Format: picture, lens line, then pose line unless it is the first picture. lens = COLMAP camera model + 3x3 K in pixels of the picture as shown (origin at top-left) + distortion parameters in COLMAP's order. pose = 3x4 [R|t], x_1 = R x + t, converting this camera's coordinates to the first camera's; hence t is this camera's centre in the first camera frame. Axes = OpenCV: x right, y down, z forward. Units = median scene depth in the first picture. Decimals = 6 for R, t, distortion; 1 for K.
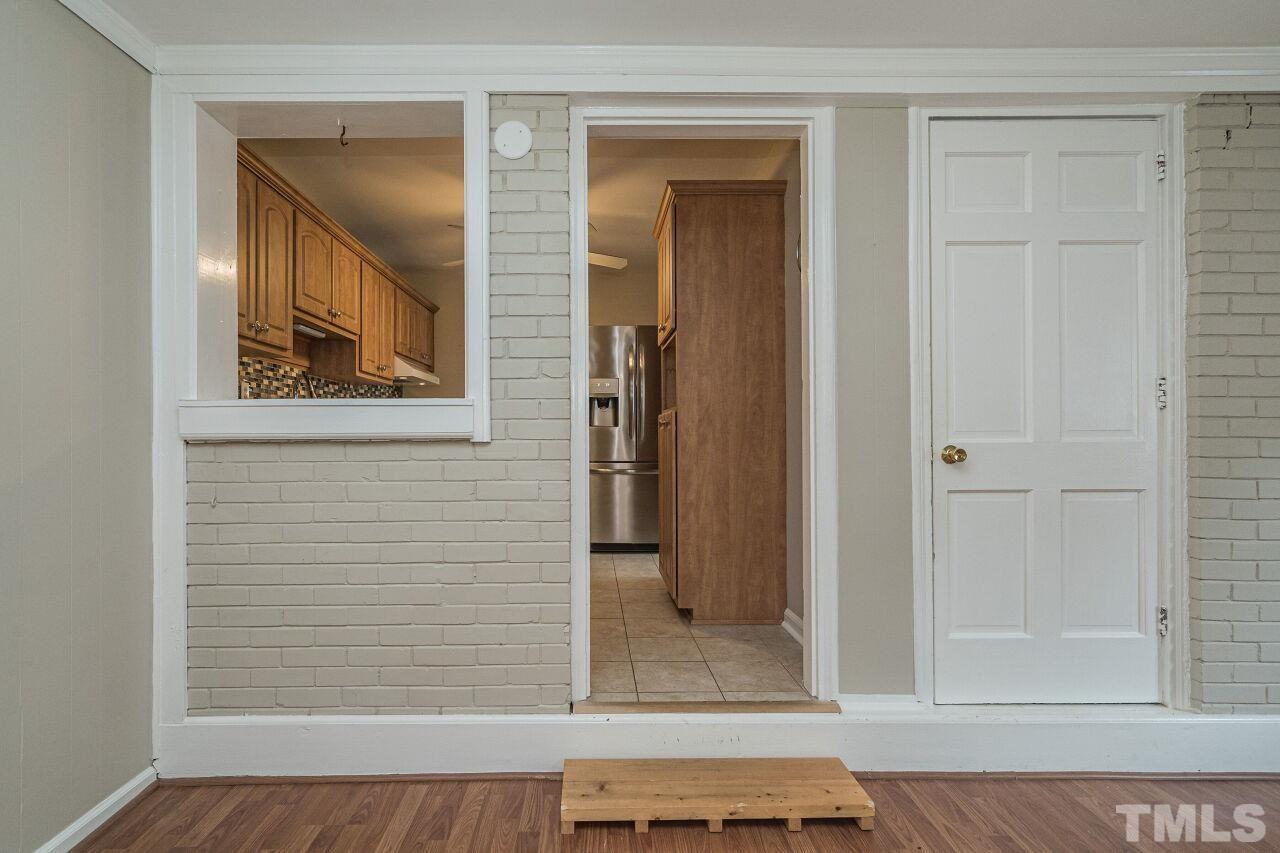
lens RADIAL K [[628.6, 0, 593.9], [0, 628.6, 433.5], [0, 0, 1]] dist [0.001361, 0.000510]
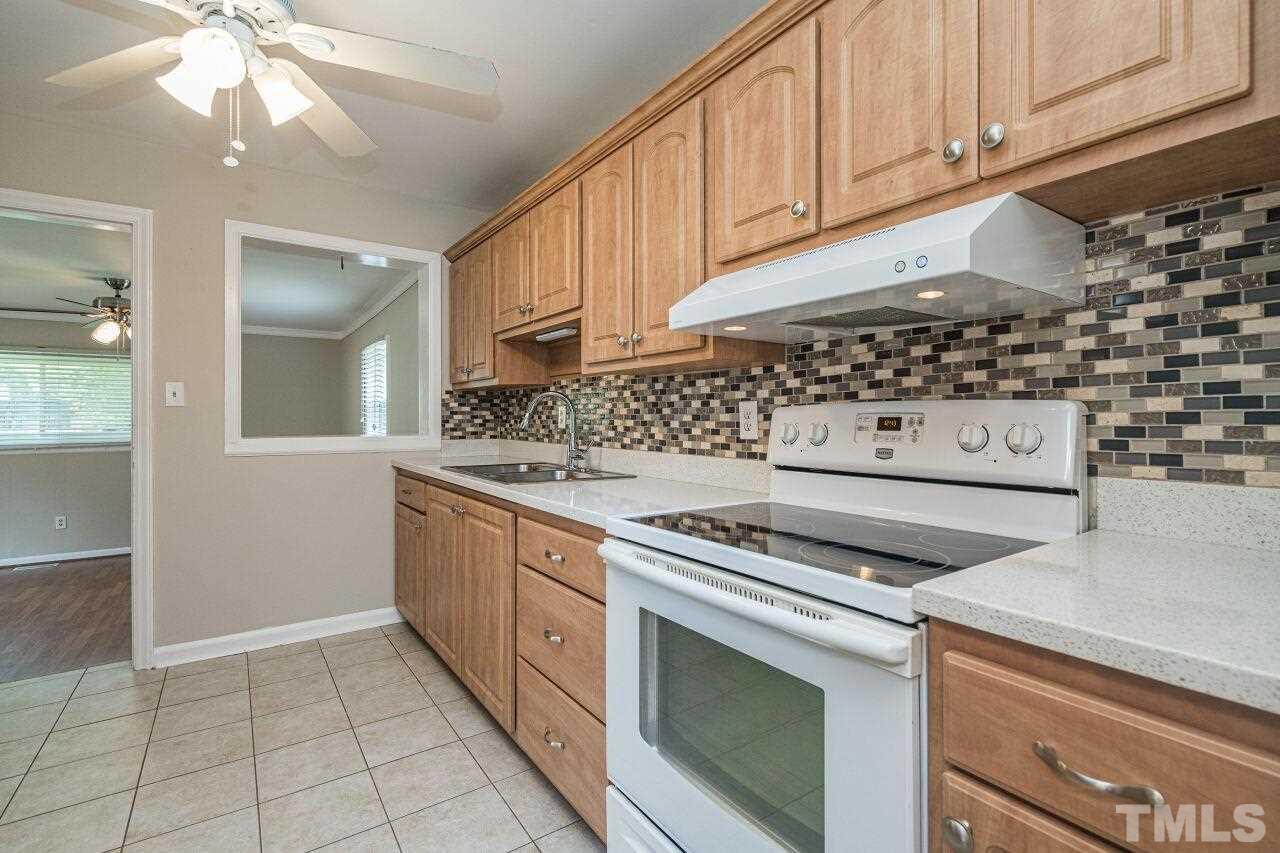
lens RADIAL K [[593.9, 0, 633.1], [0, 593.9, 411.9], [0, 0, 1]] dist [-0.001873, -0.000014]
pose [[-0.826396, 0.000037, -0.563090, -0.095471], [0.008298, 0.999892, -0.012113, -0.047614], [0.563029, -0.014682, -0.826307, 1.454699]]
